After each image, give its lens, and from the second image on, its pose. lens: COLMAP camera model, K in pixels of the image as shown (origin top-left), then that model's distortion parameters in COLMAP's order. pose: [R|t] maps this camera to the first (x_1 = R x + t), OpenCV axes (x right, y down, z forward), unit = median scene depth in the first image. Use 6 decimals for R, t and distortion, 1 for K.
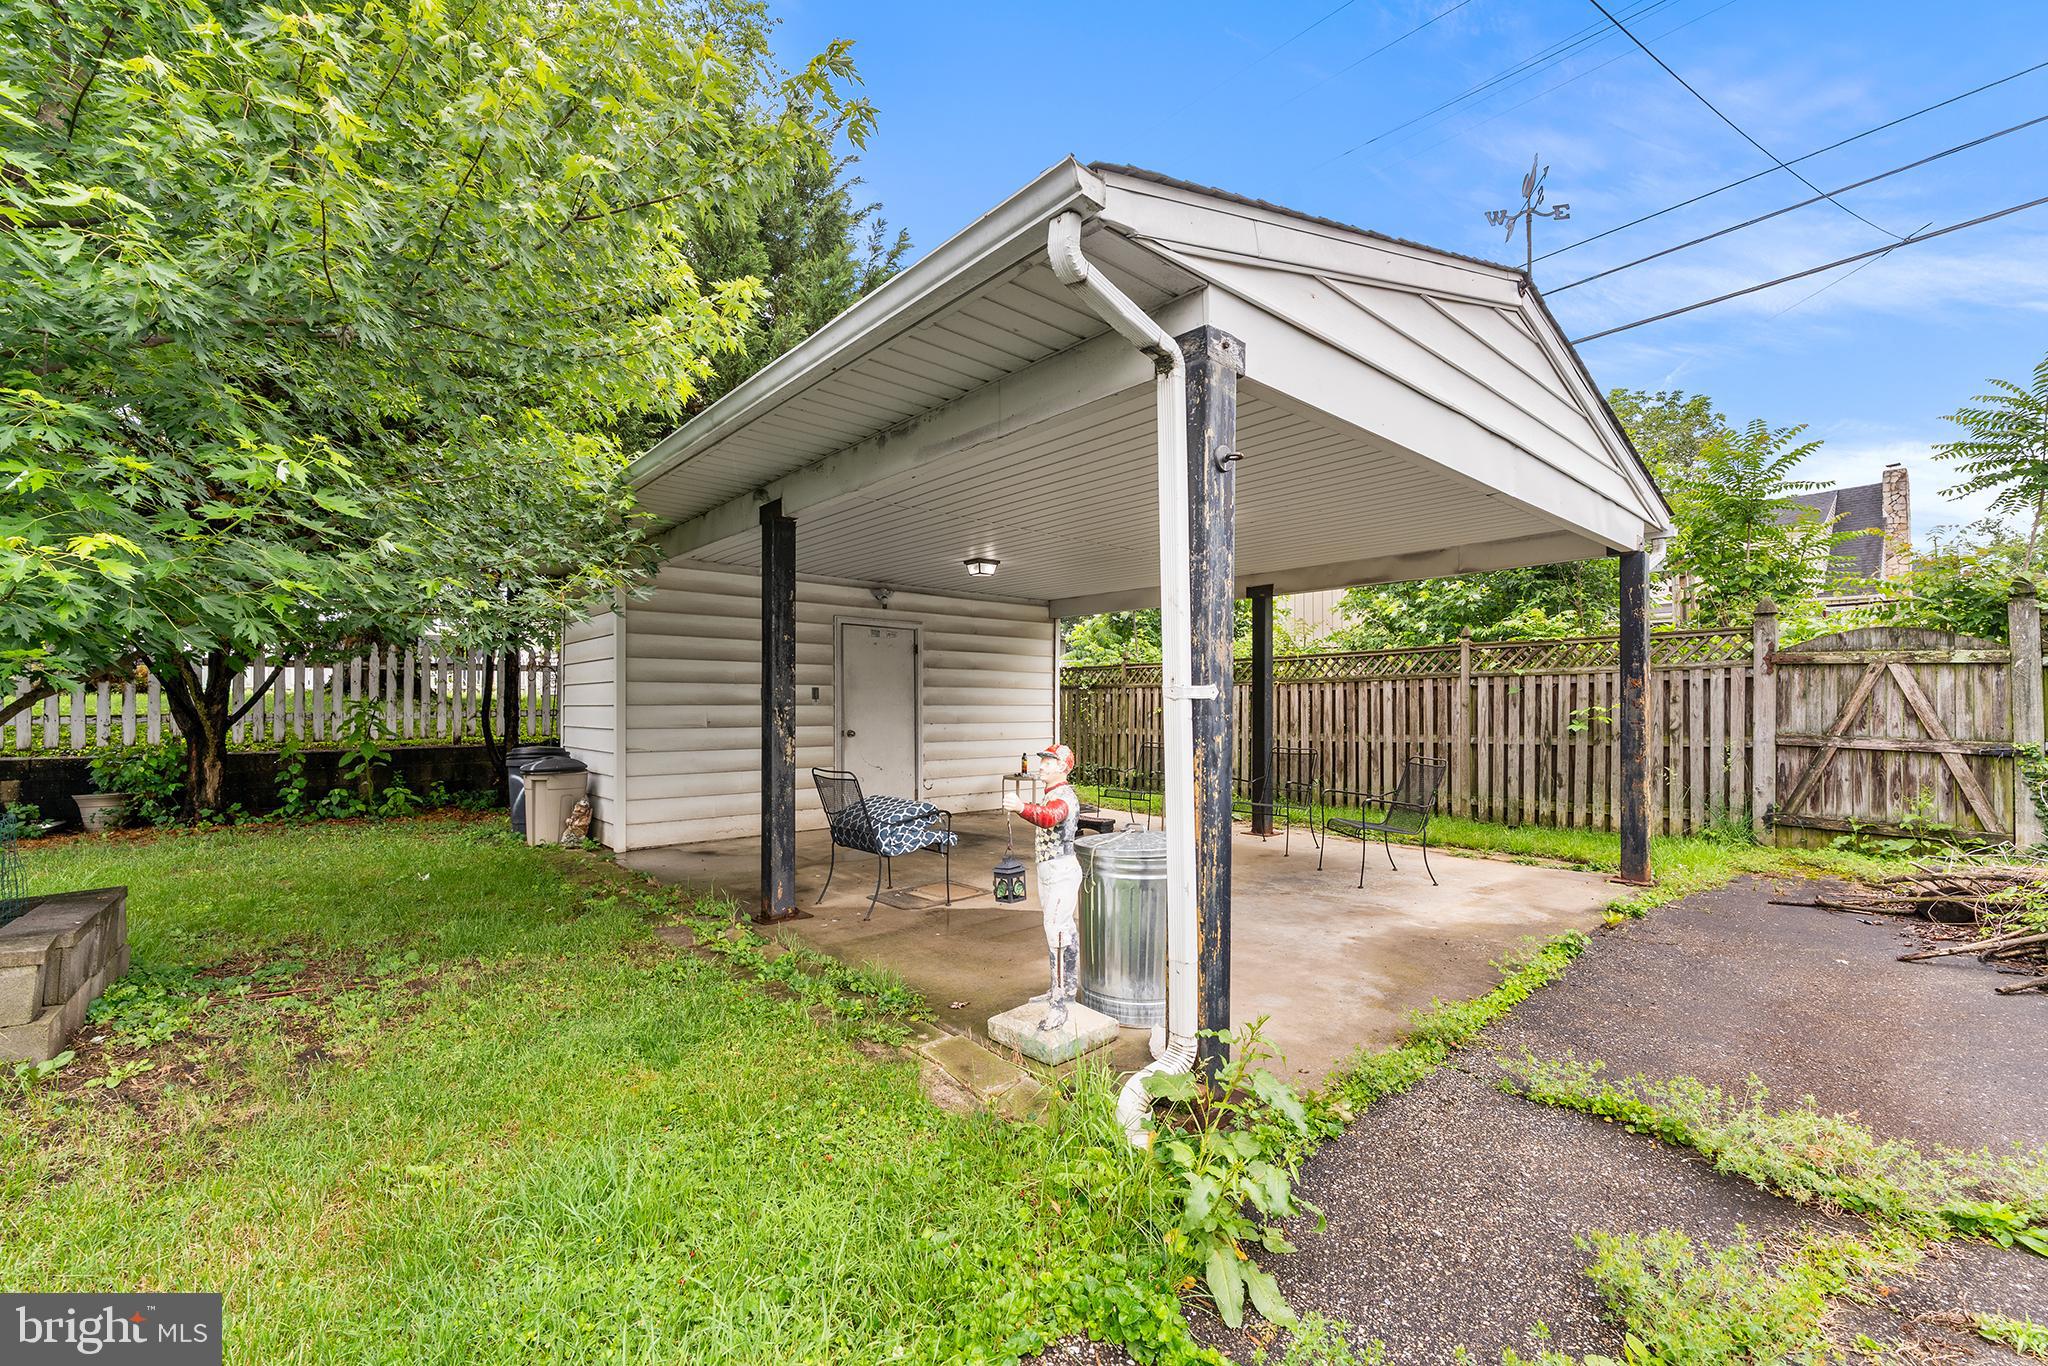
lens RADIAL K [[842.5, 0, 1022.0], [0, 842.5, 699.9], [0, 0, 1]] dist [0.000572, -0.000217]
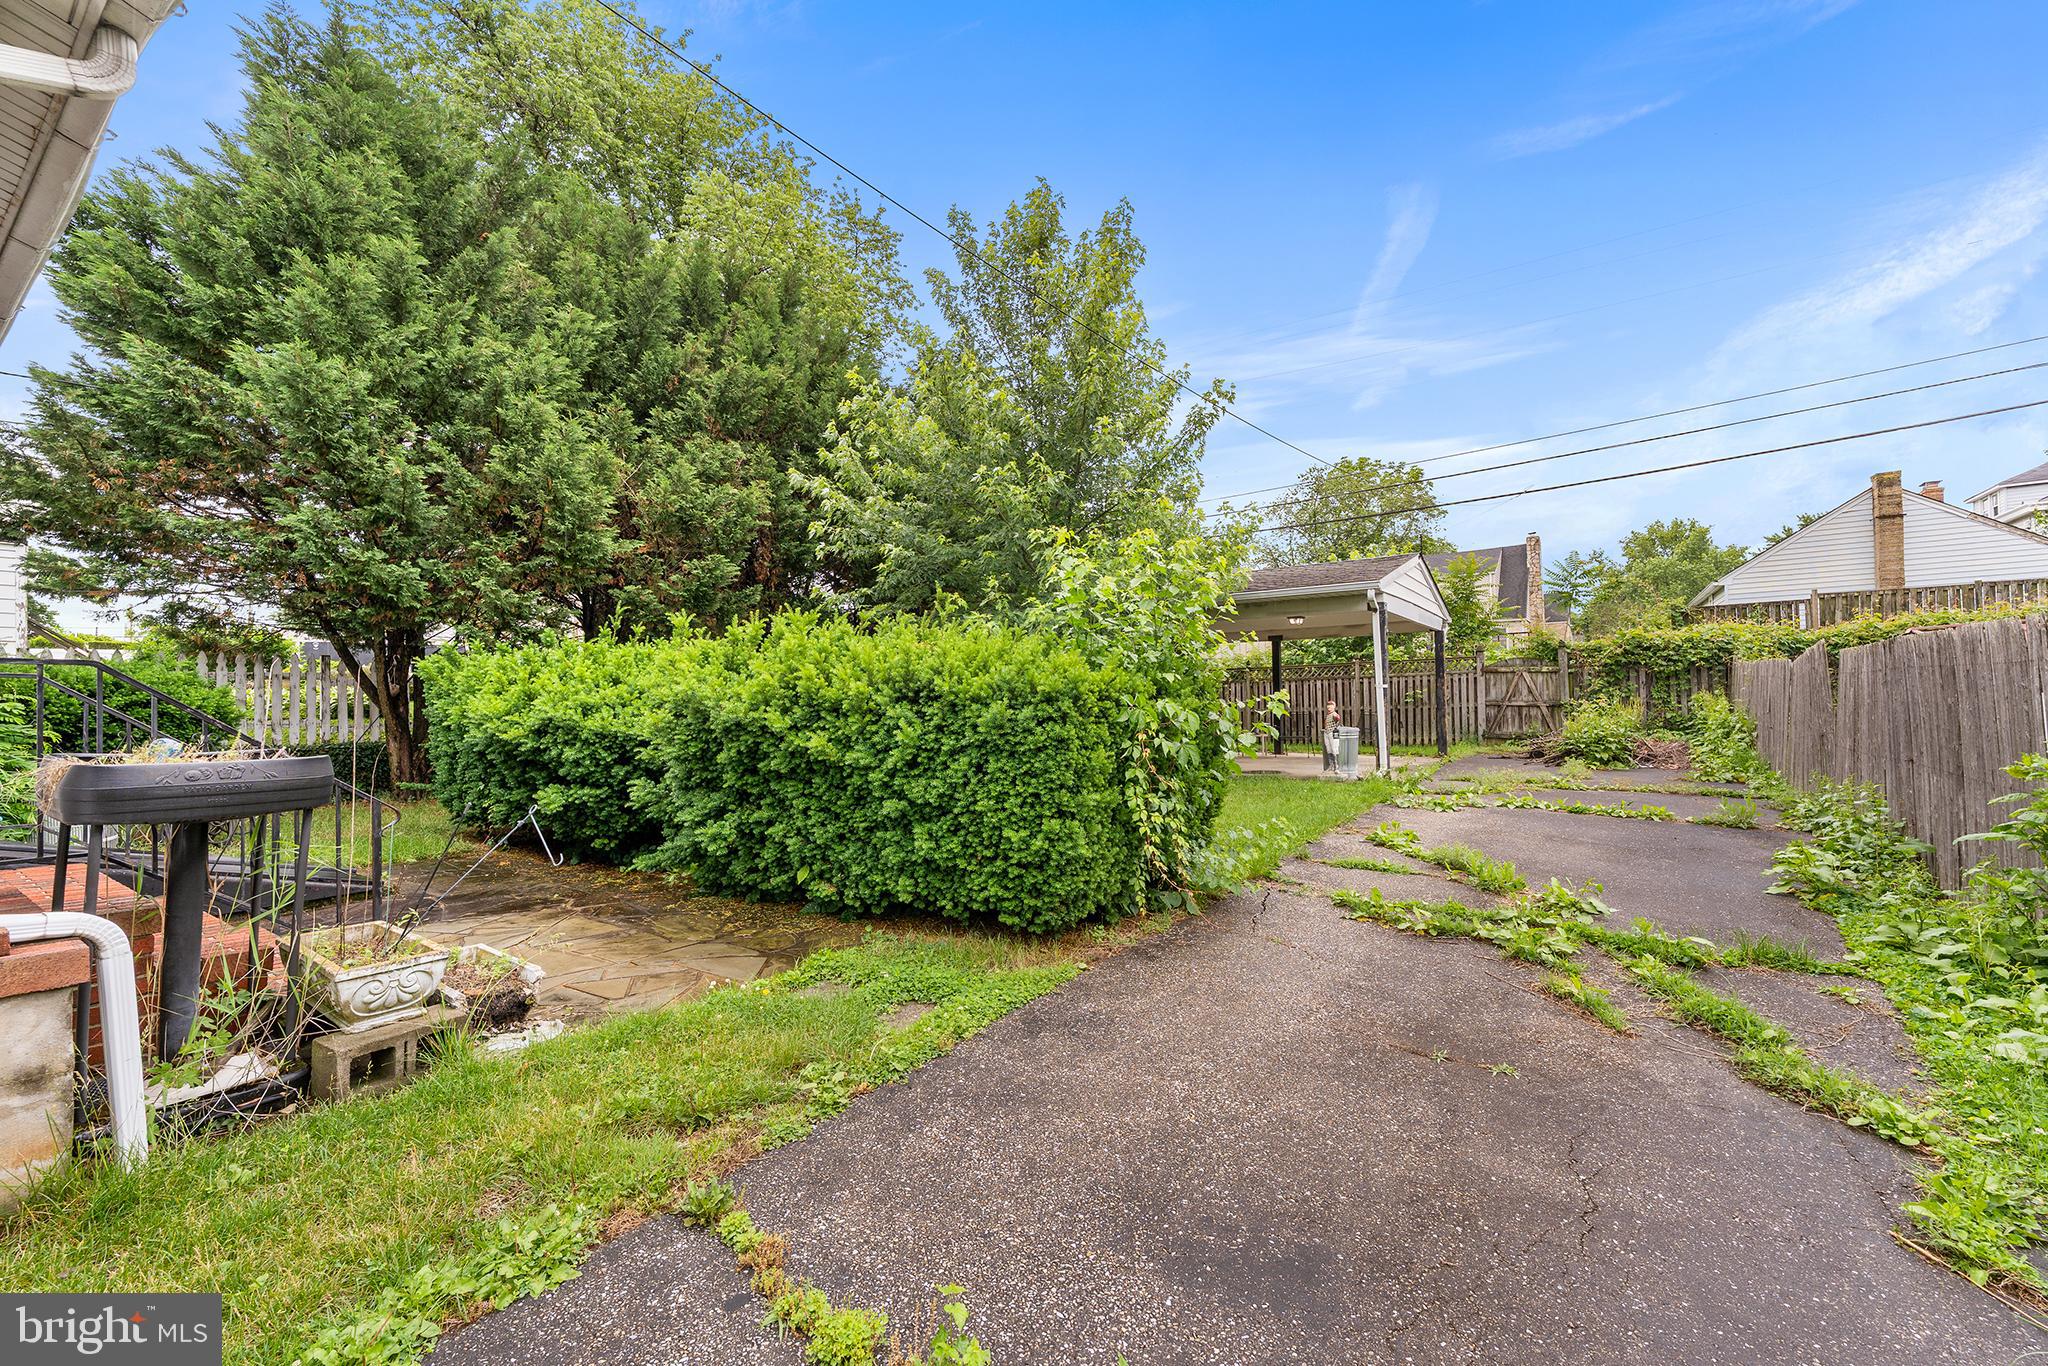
lens RADIAL K [[825.3, 0, 1026.7], [0, 825.3, 682.1], [0, 0, 1]] dist [0.000849, 0.000075]
pose [[0.970351, -0.012733, 0.241363, -0.955730], [0.017028, 0.999731, -0.015717, 0.001949], [-0.241098, 0.019361, 0.970308, -0.984574]]
